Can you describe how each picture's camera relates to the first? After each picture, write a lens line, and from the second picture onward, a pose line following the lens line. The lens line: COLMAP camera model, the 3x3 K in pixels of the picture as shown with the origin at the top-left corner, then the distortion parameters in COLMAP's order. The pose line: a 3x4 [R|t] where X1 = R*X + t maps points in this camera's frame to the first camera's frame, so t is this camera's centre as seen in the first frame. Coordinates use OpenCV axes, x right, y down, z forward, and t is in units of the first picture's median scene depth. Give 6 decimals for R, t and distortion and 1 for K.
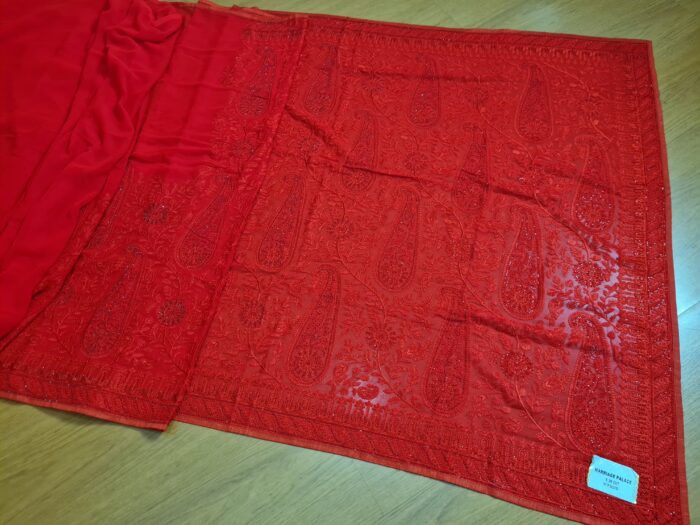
lens RADIAL K [[535.2, 0, 348.5], [0, 535.2, 275.1], [0, 0, 1]] dist [0.010942, -0.010225]
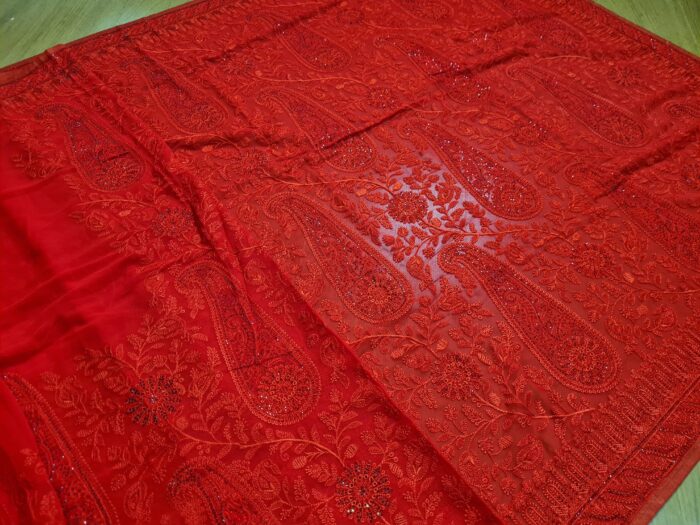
lens RADIAL K [[535.2, 0, 348.5], [0, 535.2, 275.1], [0, 0, 1]] dist [0.010942, -0.010225]
pose [[0.613402, -0.598061, 0.515812, -0.457144], [0.672791, 0.737761, 0.055319, -0.110344], [-0.413630, 0.313101, 0.854914, 0.499268]]
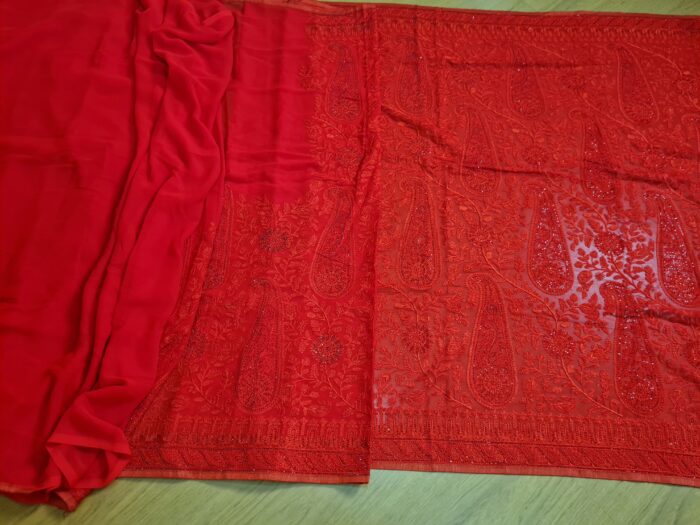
lens RADIAL K [[535.2, 0, 348.5], [0, 535.2, 275.1], [0, 0, 1]] dist [0.010942, -0.010225]
pose [[0.980783, -0.121727, 0.152468, -0.401146], [0.117141, 0.992359, 0.038743, -0.080493], [-0.156019, -0.020138, 0.987549, 0.107086]]
